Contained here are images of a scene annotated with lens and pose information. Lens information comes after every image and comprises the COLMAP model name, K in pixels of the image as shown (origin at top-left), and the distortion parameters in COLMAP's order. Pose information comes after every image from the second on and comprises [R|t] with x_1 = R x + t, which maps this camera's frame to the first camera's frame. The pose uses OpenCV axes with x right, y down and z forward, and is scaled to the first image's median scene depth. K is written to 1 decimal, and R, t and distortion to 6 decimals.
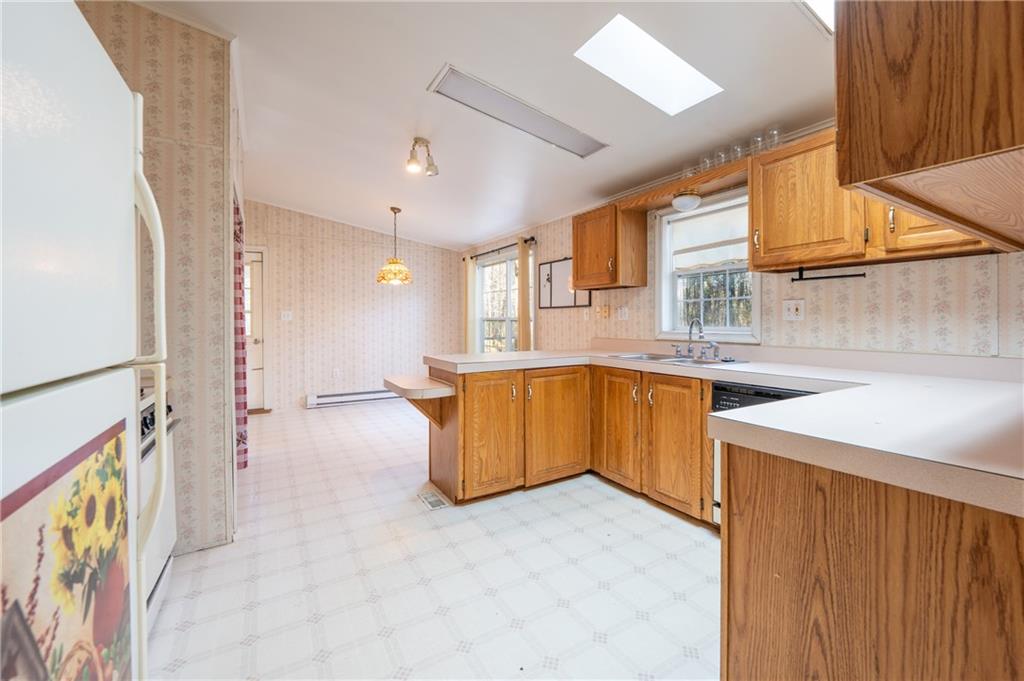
lens RADIAL K [[414.4, 0, 512.0], [0, 414.4, 340.5], [0, 0, 1]] dist [0.000197, 0.000017]
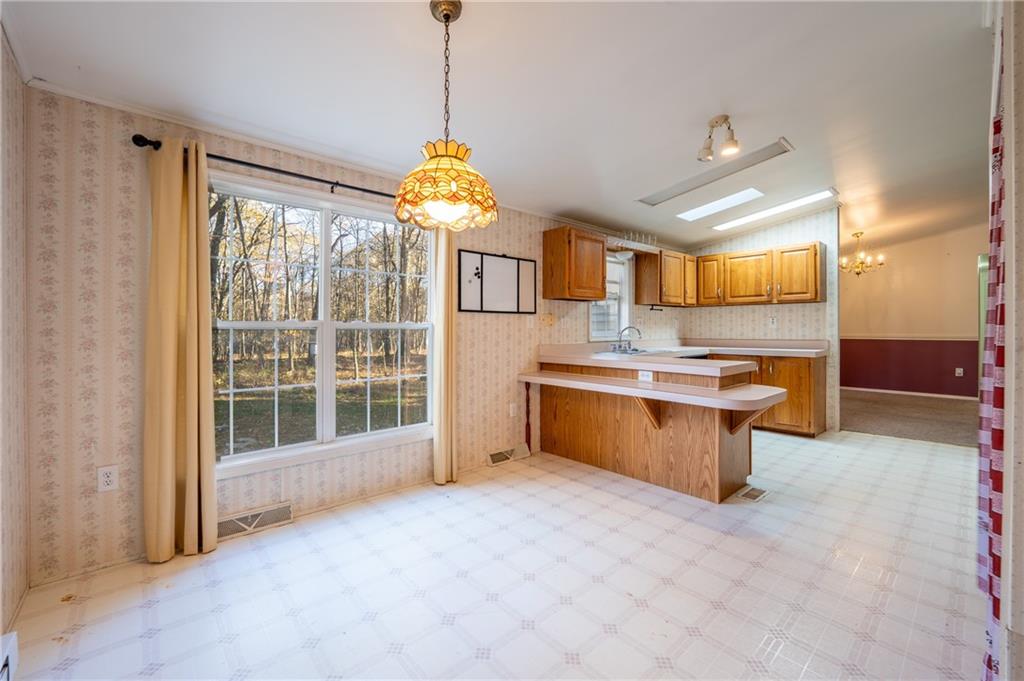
lens RADIAL K [[414.4, 0, 512.0], [0, 414.4, 340.5], [0, 0, 1]] dist [0.000197, 0.000017]
pose [[-0.182973, -0.030910, 0.982632, -0.749530], [0.046658, 0.998106, 0.040084, -0.058682], [-0.982010, 0.053182, -0.181185, 1.194361]]
